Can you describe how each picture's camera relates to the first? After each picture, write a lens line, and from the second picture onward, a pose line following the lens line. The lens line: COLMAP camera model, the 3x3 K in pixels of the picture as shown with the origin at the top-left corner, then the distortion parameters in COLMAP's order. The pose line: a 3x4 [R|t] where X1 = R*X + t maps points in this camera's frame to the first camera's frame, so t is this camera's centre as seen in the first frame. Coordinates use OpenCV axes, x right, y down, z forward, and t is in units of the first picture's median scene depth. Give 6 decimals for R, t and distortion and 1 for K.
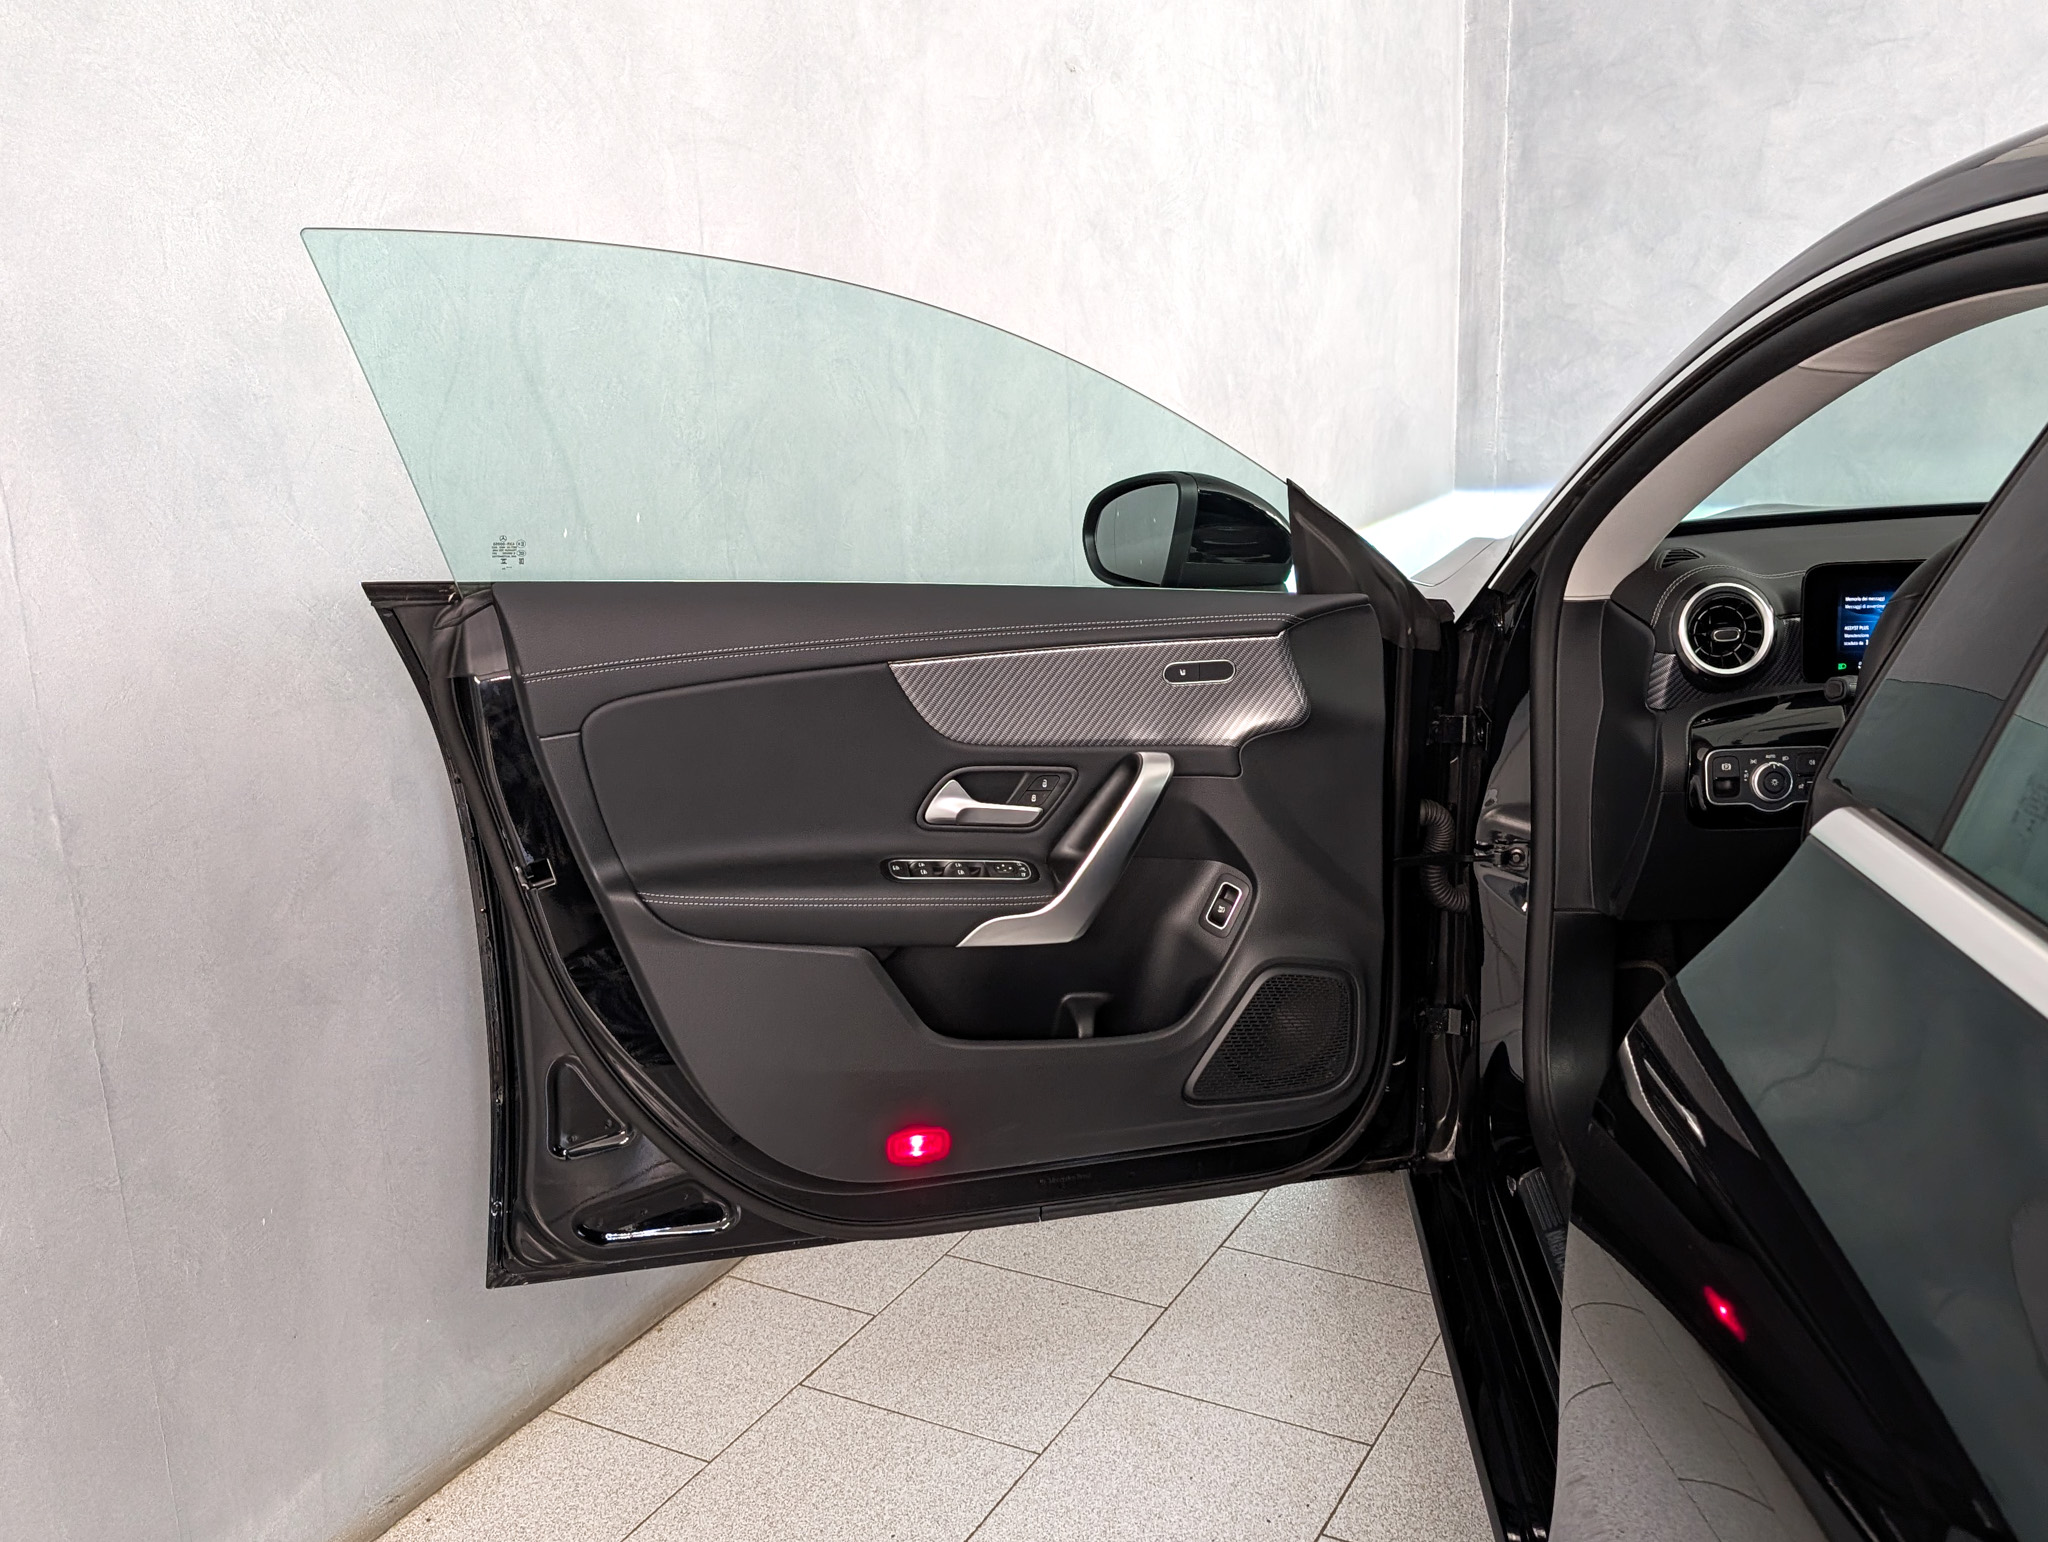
lens RADIAL K [[1865.2, 0, 1107.4], [0, 1865.2, 760.7], [0, 0, 1]] dist [0.010121, -0.018601]
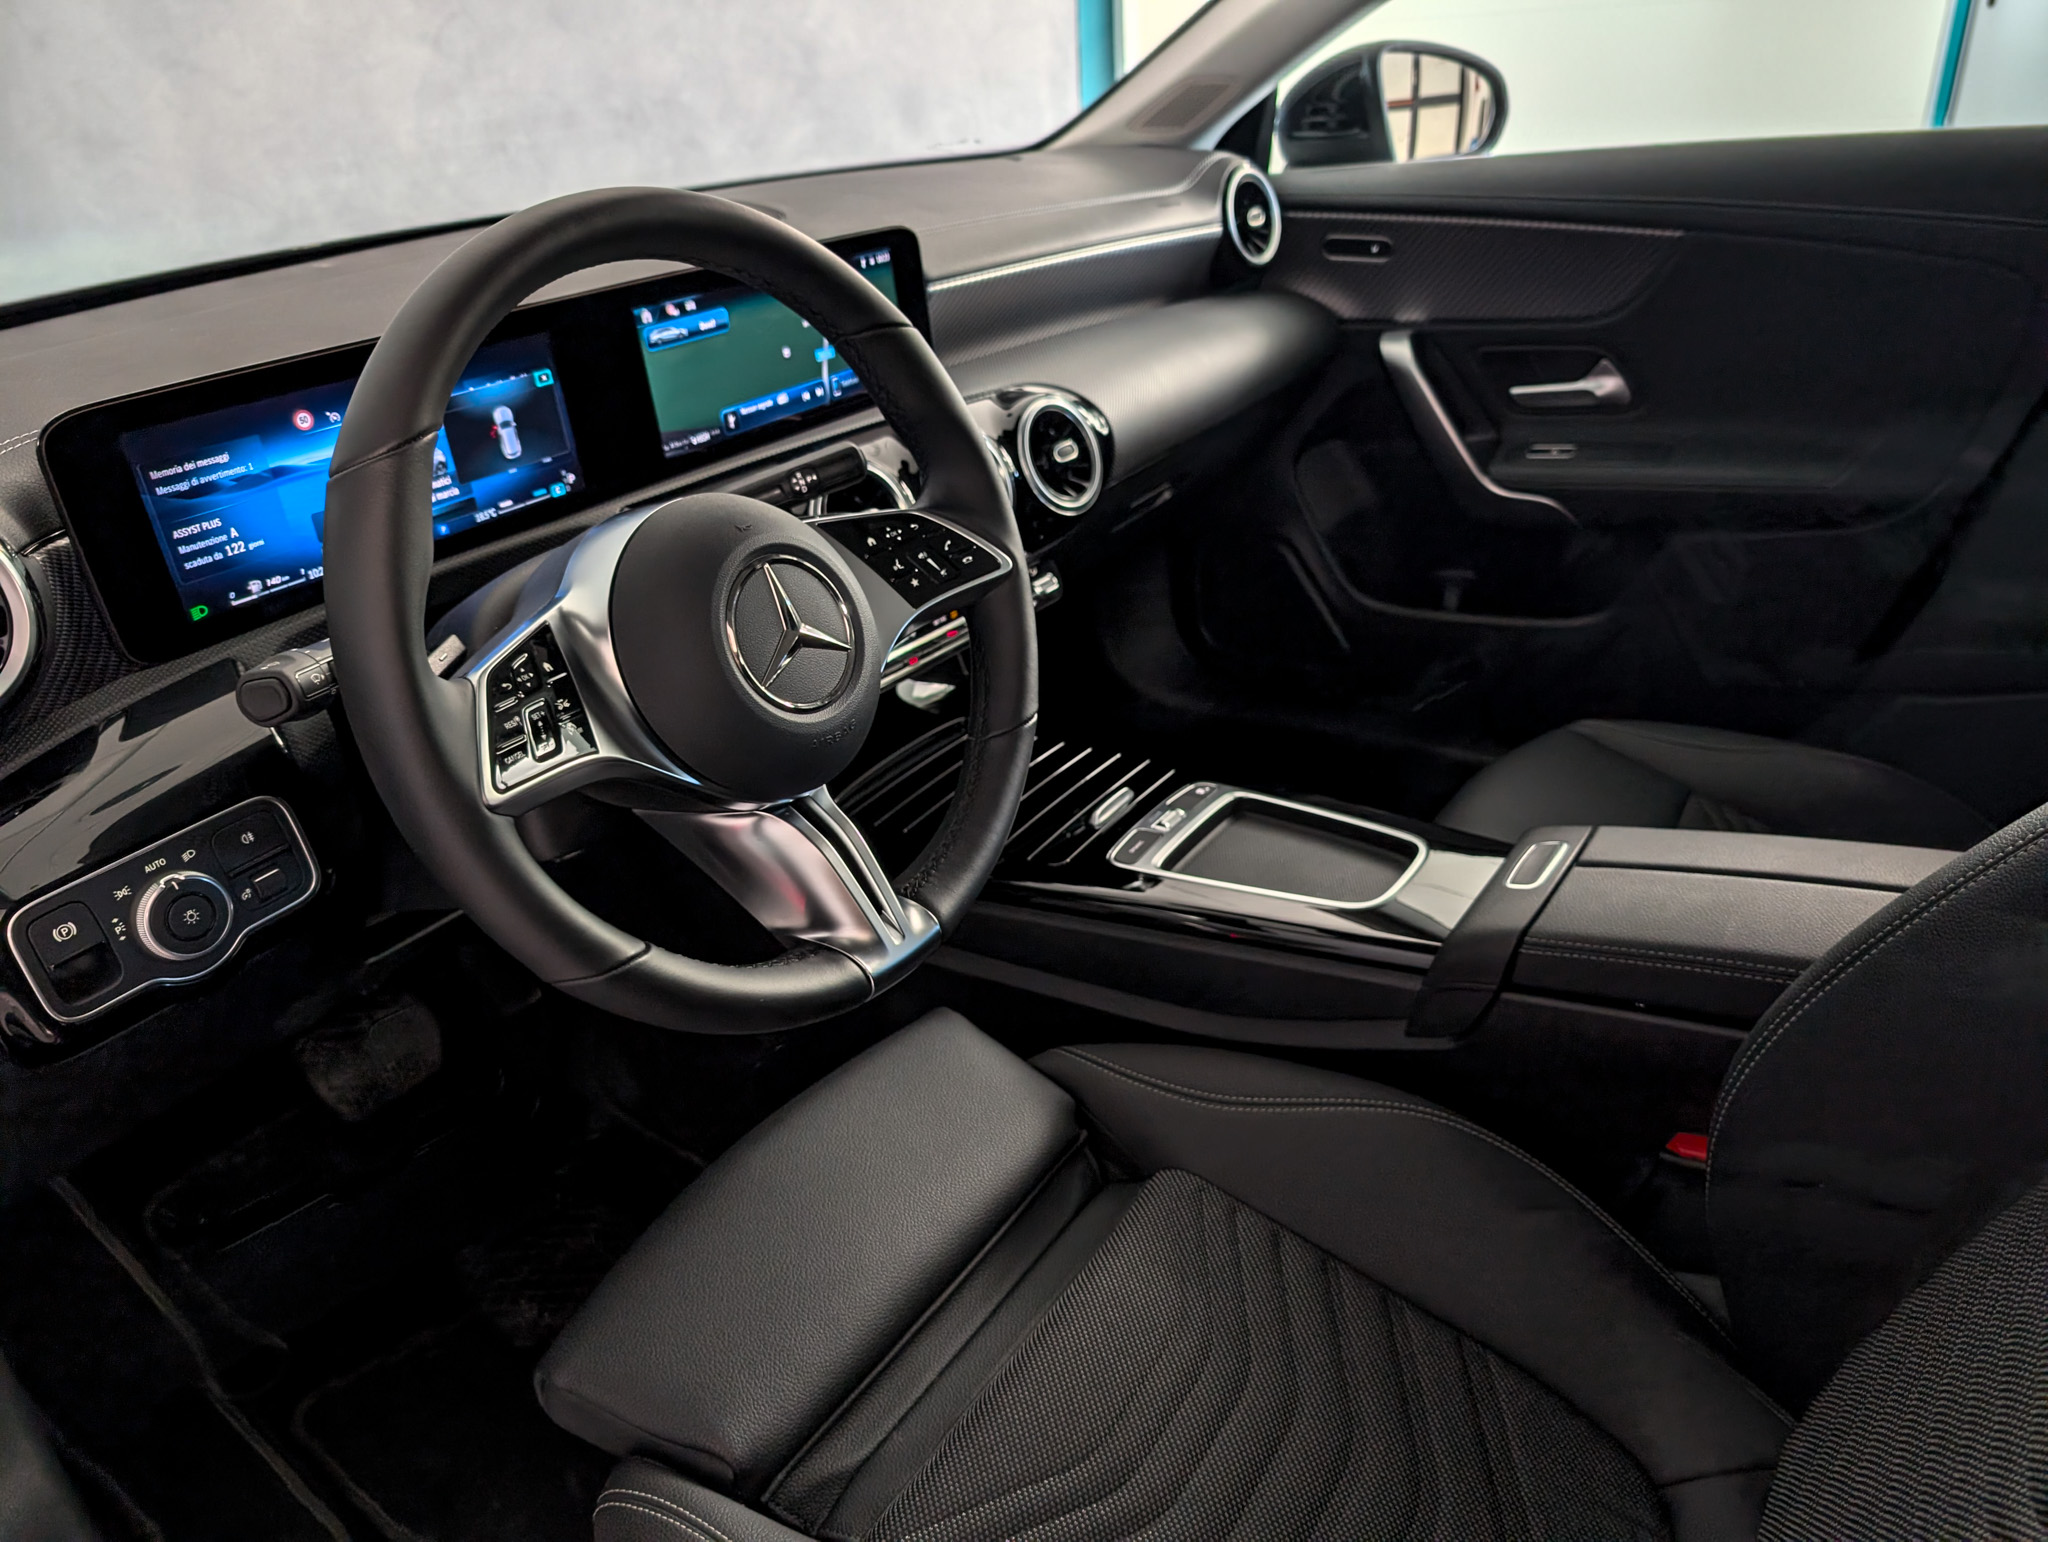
lens RADIAL K [[1491.1, 0, 1054.2], [0, 1491.1, 763.1], [0, 0, 1]] dist [-0.004914, -0.000132]
pose [[0.513934, -0.388266, 0.764932, 0.184926], [0.249292, 0.920822, 0.299902, -0.071174], [-0.820808, 0.036562, 0.570033, 0.564869]]
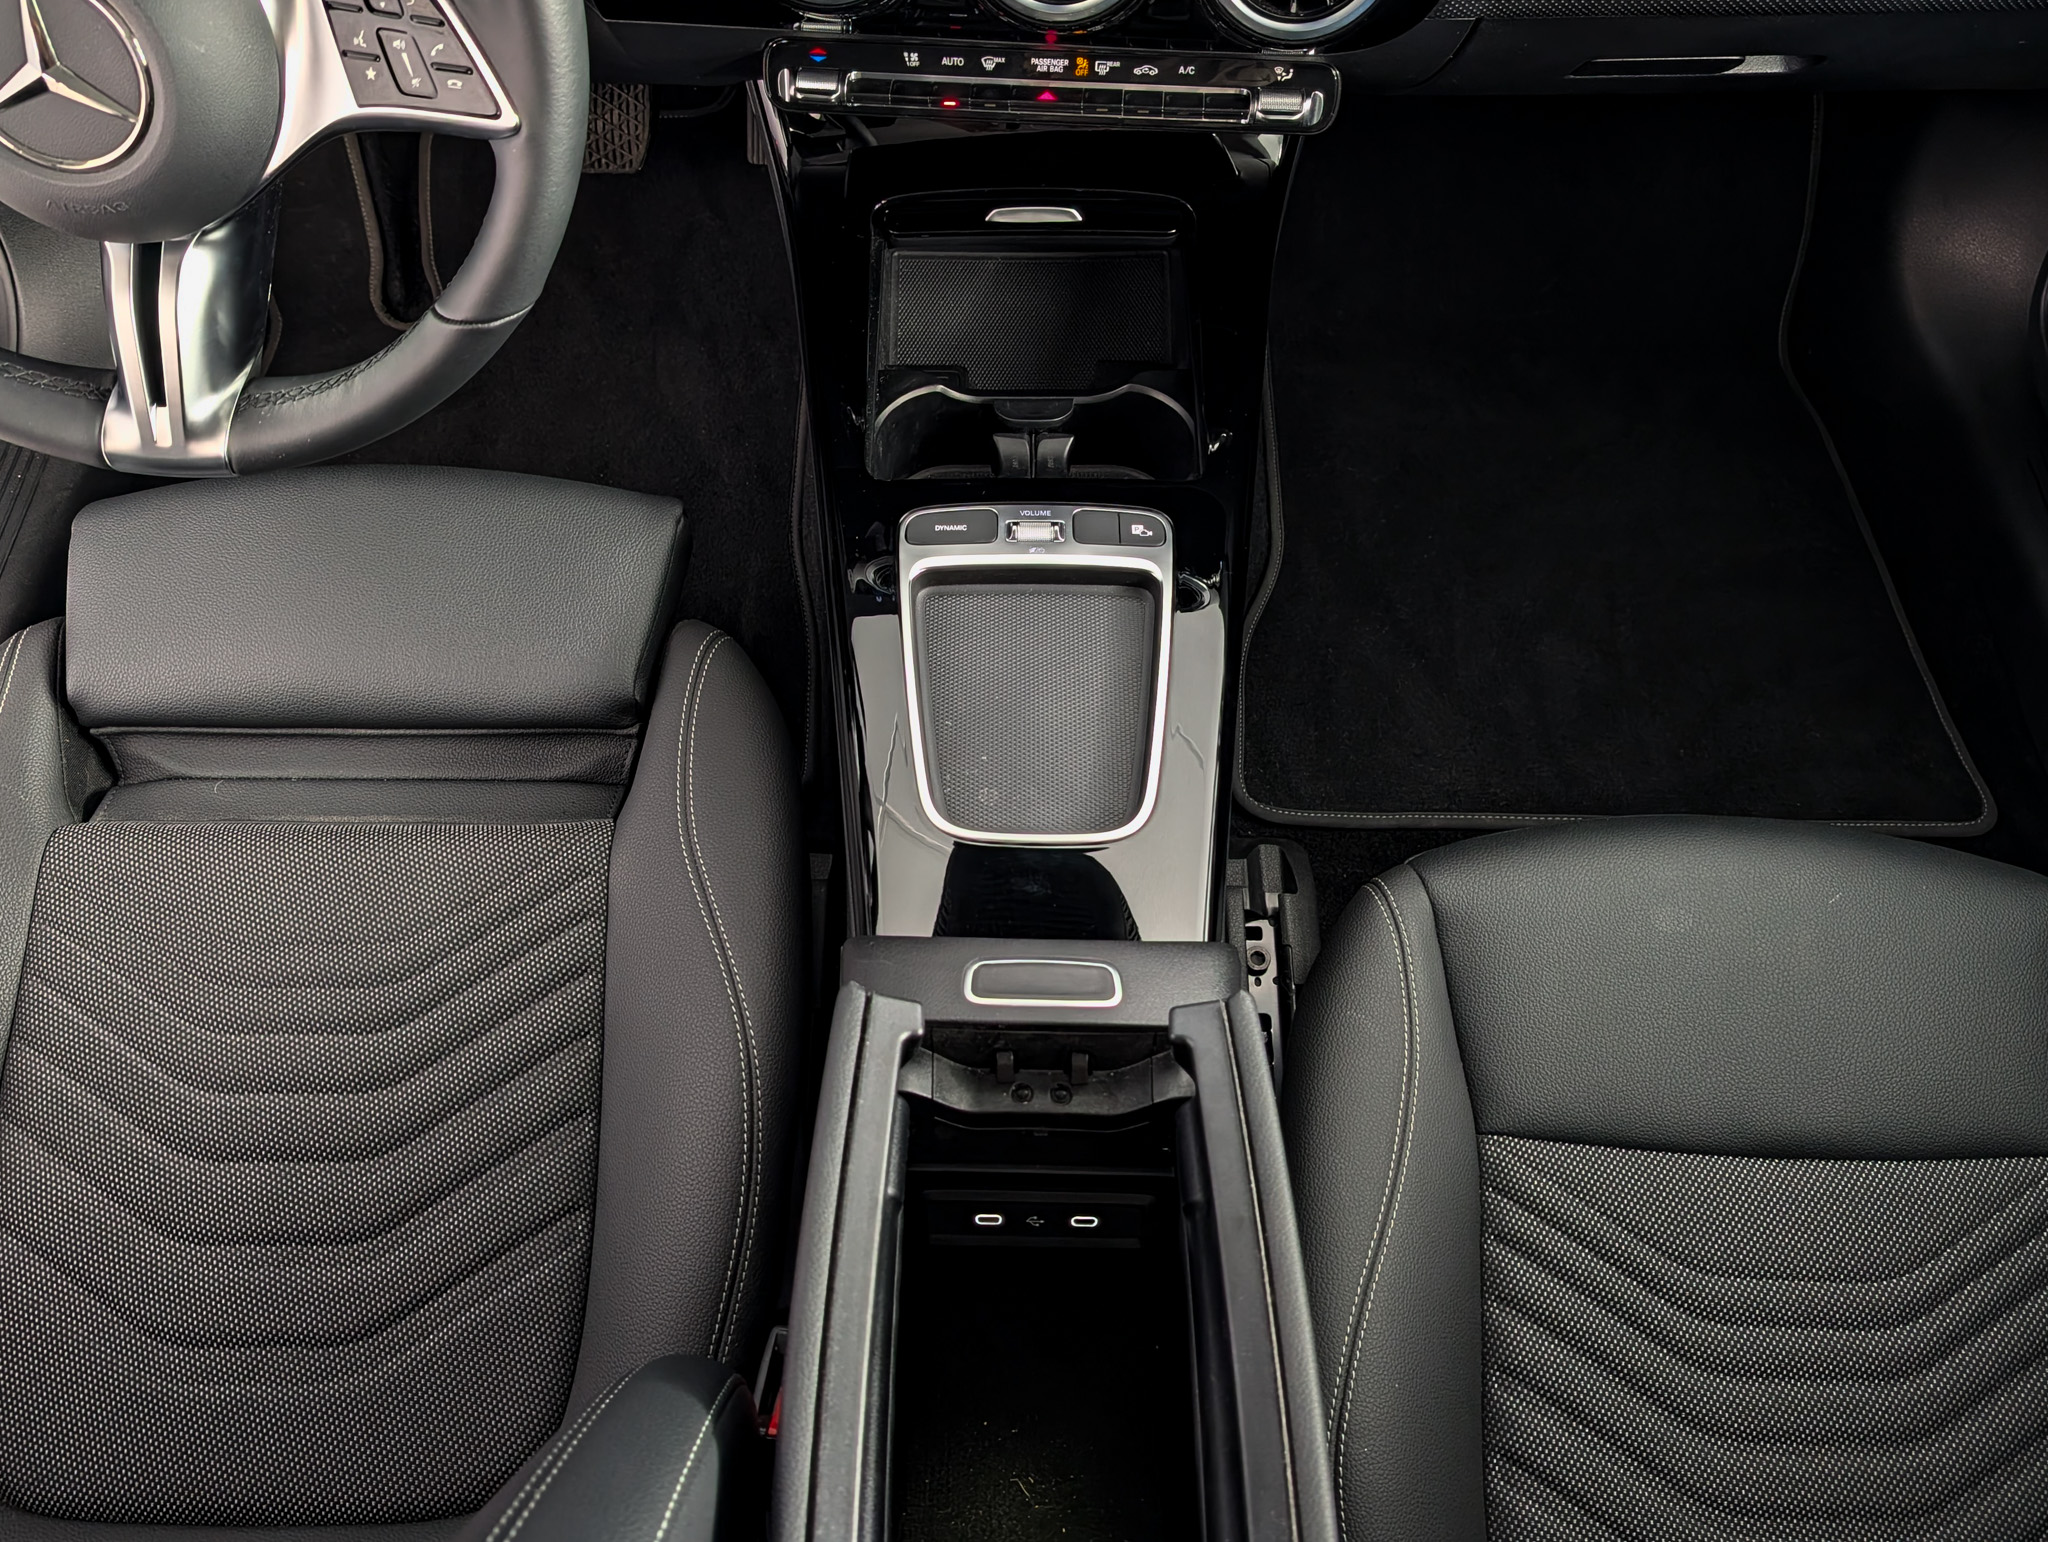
lens RADIAL K [[1668.2, 0, 966.4], [0, 1668.2, 745.6], [0, 0, 1]] dist [0.005747, -0.012432]
pose [[0.999450, -0.011139, 0.031225, 0.581225], [-0.014171, 0.707931, 0.706139, -0.140285], [-0.029971, -0.706194, 0.707384, 0.501069]]
